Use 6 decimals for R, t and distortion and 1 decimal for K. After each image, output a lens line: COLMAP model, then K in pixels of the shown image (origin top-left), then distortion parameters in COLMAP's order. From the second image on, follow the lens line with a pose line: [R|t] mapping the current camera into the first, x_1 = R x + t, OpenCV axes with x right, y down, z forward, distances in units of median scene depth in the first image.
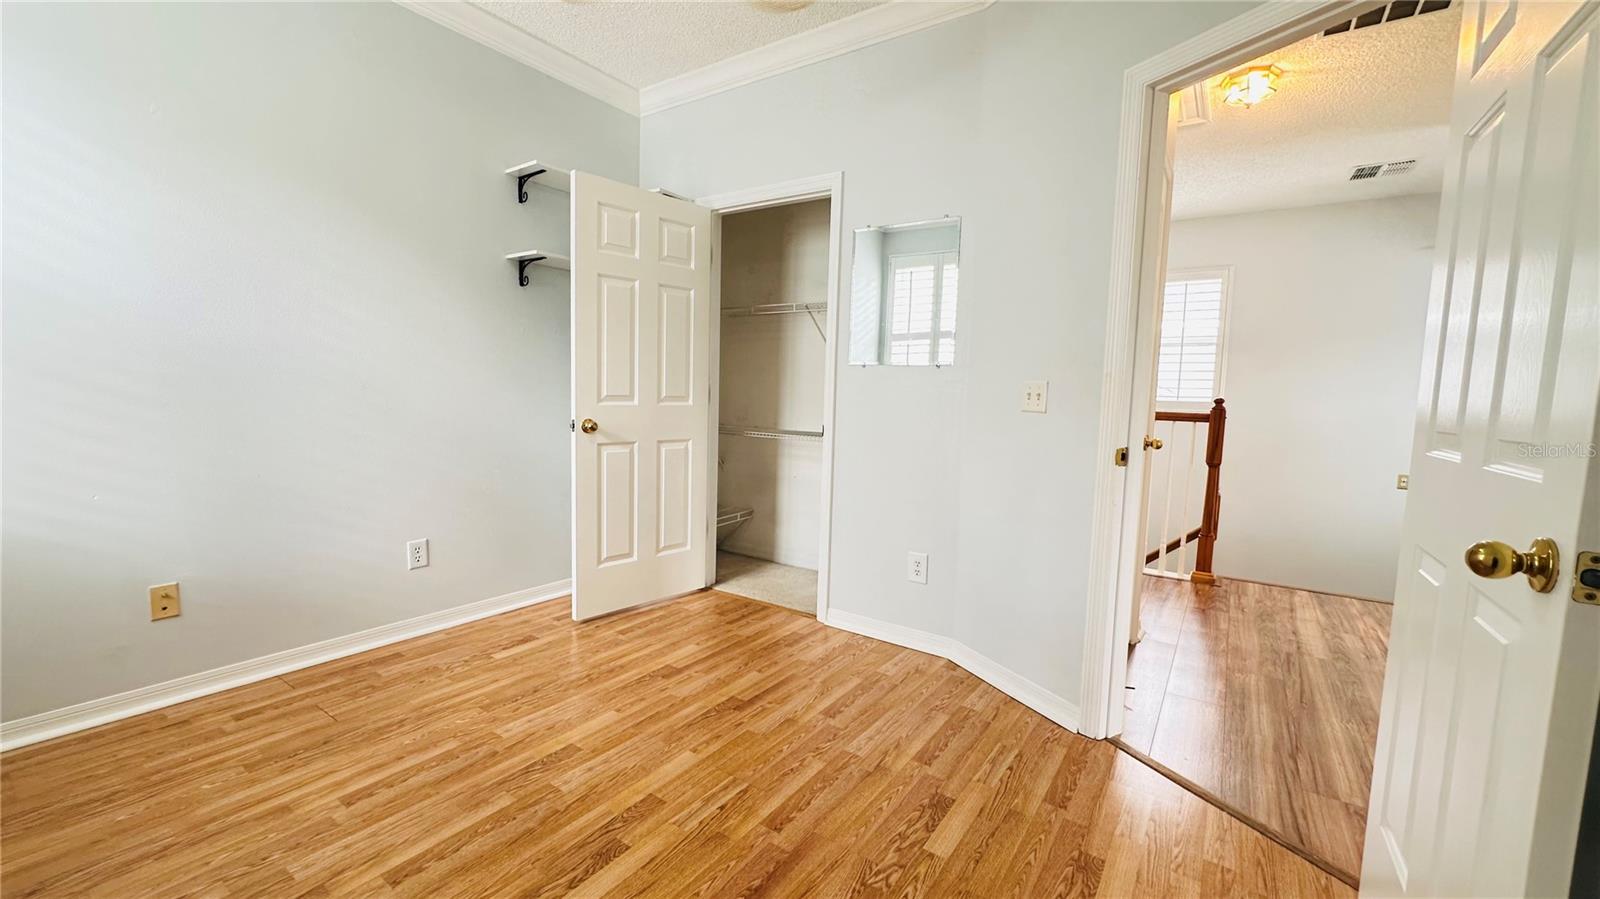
lens RADIAL K [[643.1, 0, 801.0], [0, 643.1, 448.9], [0, 0, 1]] dist [-0.002137, 0.001479]
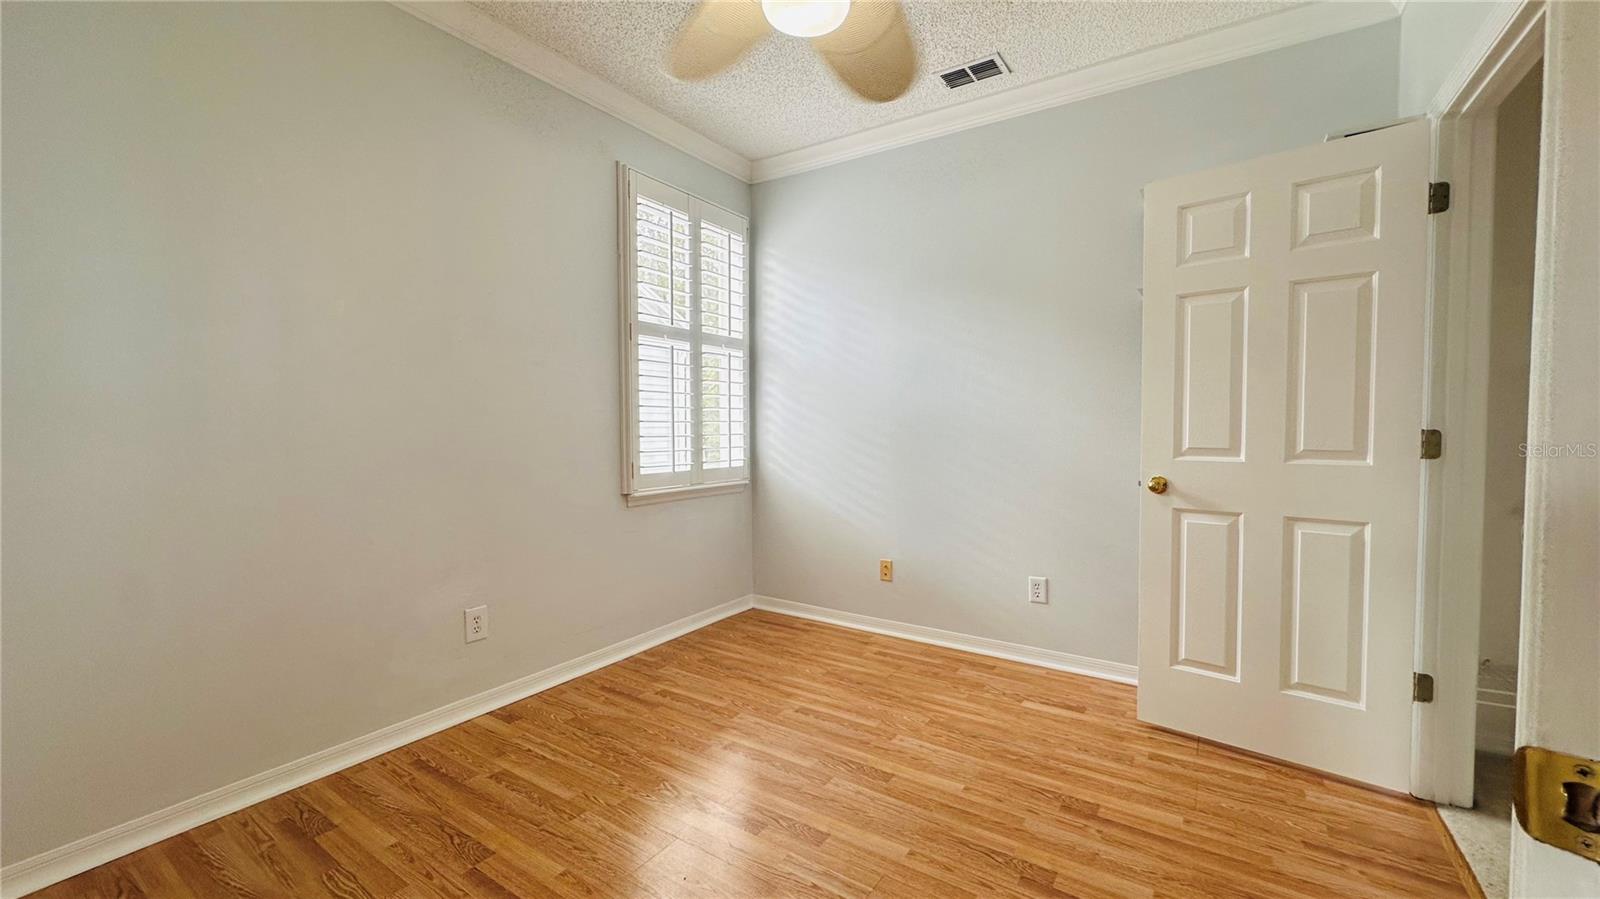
lens RADIAL K [[643.1, 0, 803.2], [0, 643.1, 447.9], [0, 0, 1]] dist [-0.002137, 0.001479]
pose [[0.021781, 0.008702, -0.999725, 0.548374], [-0.090880, 0.995839, 0.006688, -0.054685], [0.995624, 0.090709, 0.022481, 0.619835]]
